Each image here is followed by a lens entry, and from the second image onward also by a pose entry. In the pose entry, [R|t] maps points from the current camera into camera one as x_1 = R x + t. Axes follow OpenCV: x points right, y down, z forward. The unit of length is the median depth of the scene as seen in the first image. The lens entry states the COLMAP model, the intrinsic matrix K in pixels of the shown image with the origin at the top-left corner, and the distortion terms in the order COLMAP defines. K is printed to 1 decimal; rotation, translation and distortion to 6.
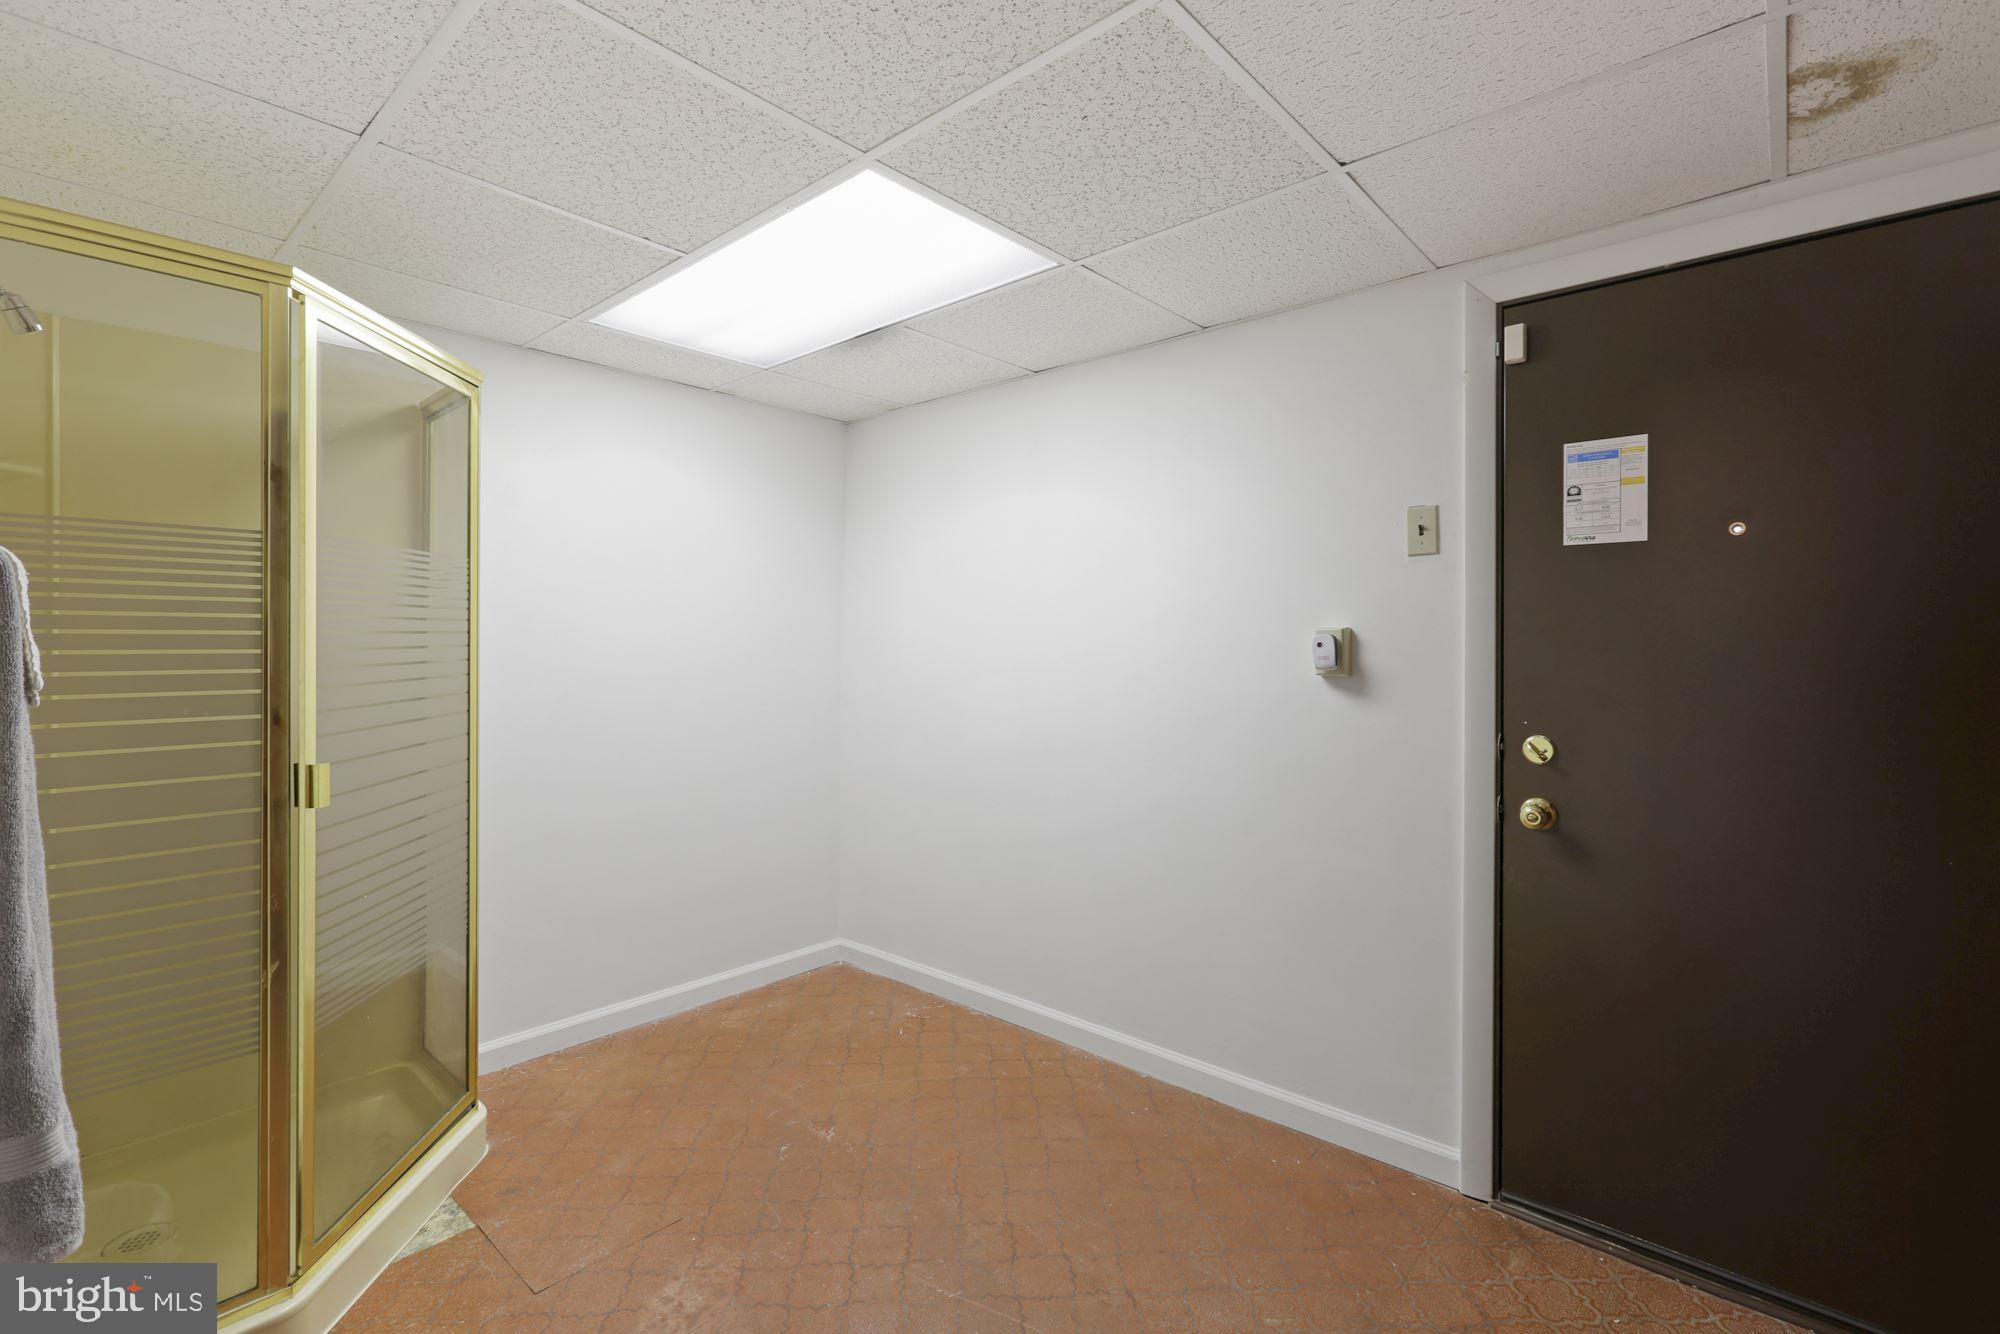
lens RADIAL K [[905.7, 0, 993.4], [0, 905.7, 657.0], [0, 0, 1]] dist [0.003988, 0.001076]
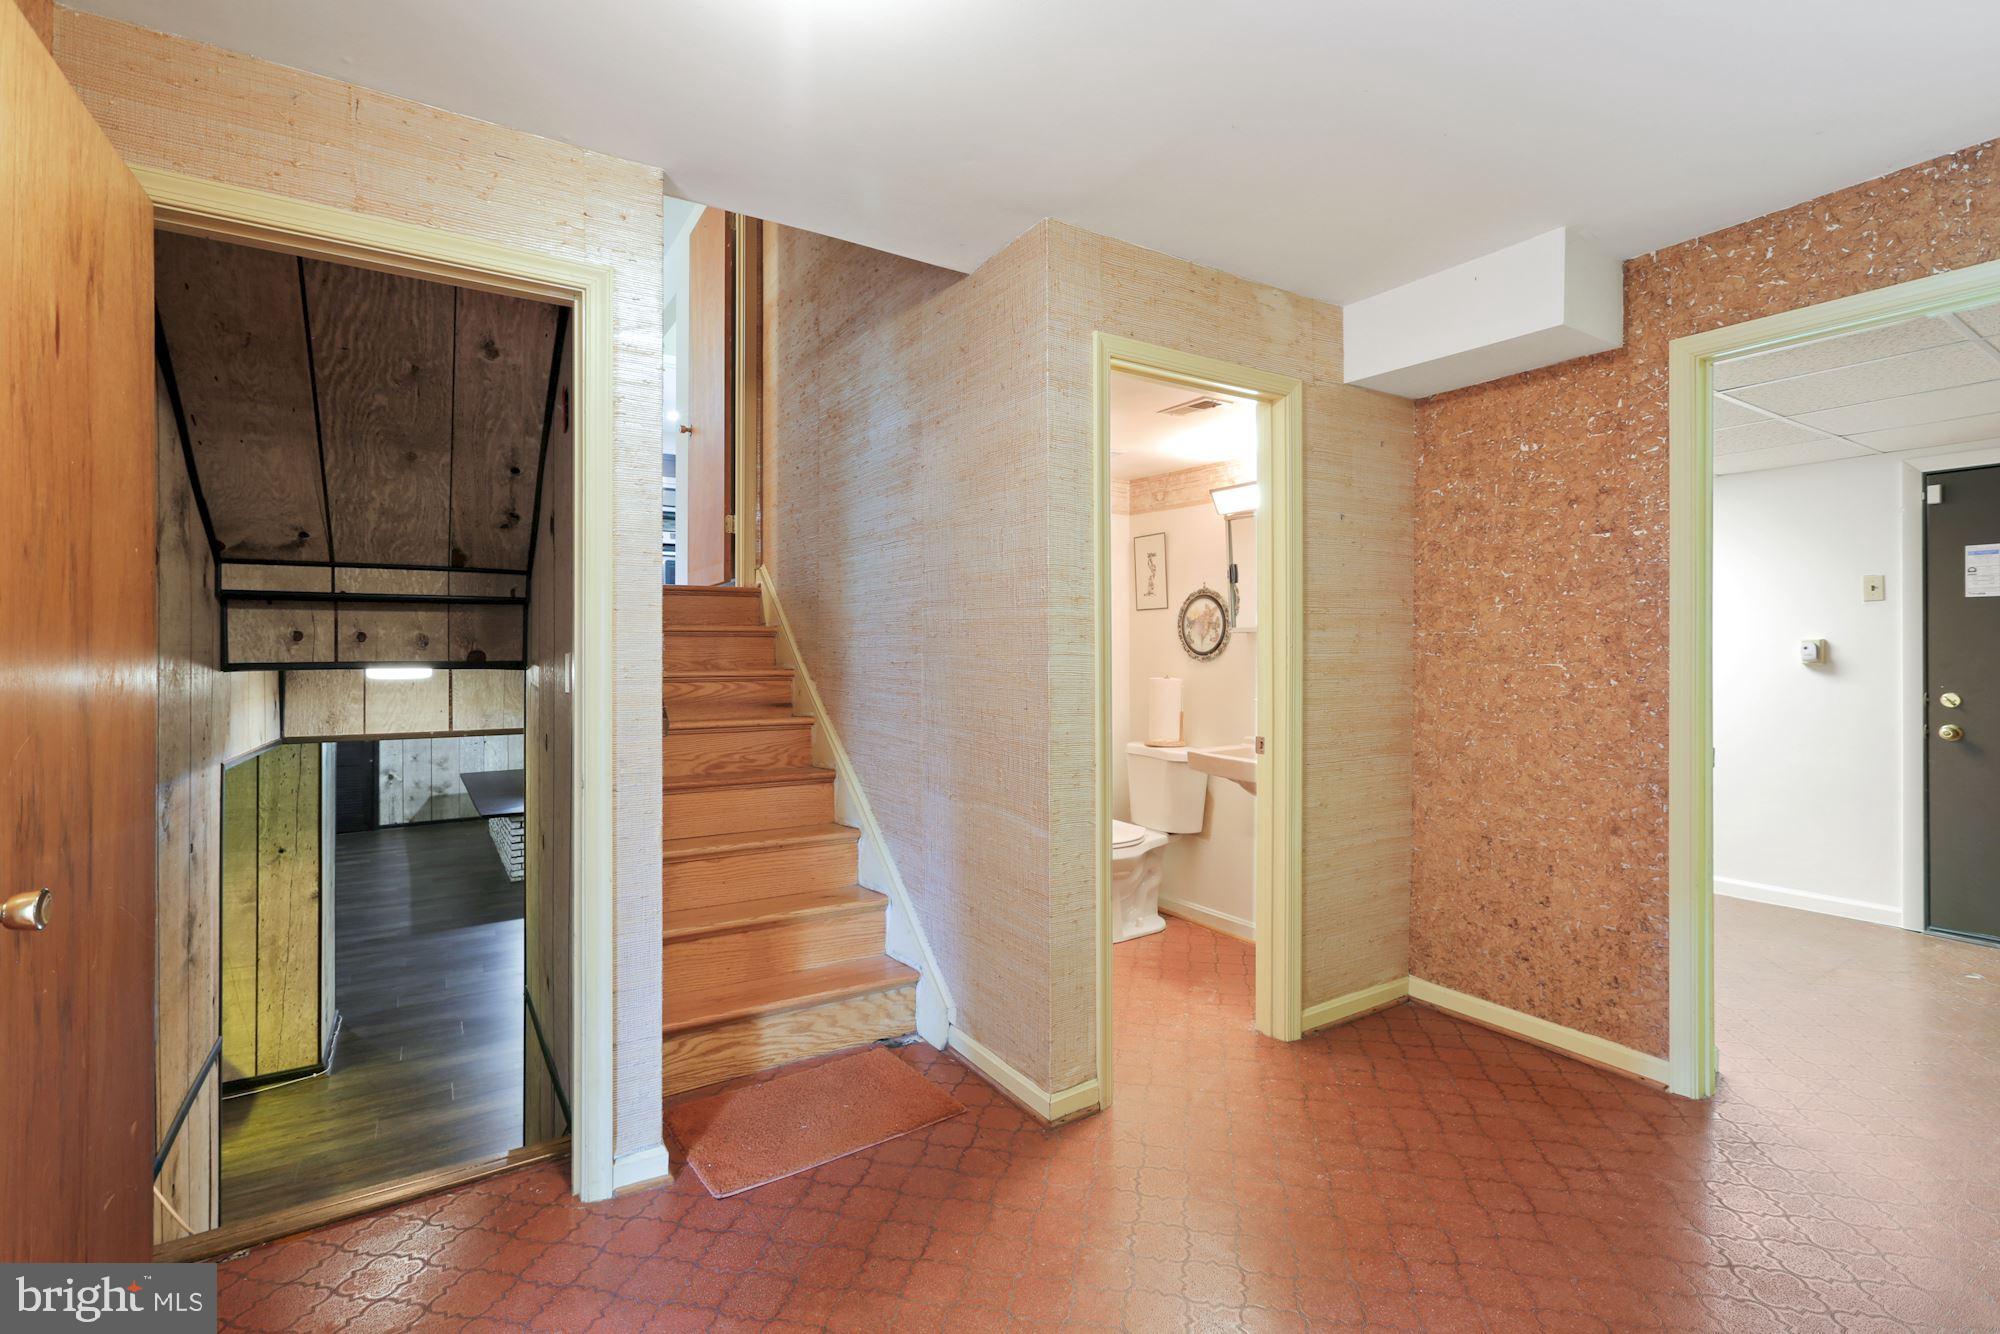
lens RADIAL K [[905.7, 0, 1003.9], [0, 905.7, 658.0], [0, 0, 1]] dist [0.003988, 0.001076]
pose [[0.961650, -0.002513, -0.274267, -0.817160], [0.000383, 0.999969, -0.007817, 0.023676], [0.274279, 0.007412, 0.961622, -1.436790]]
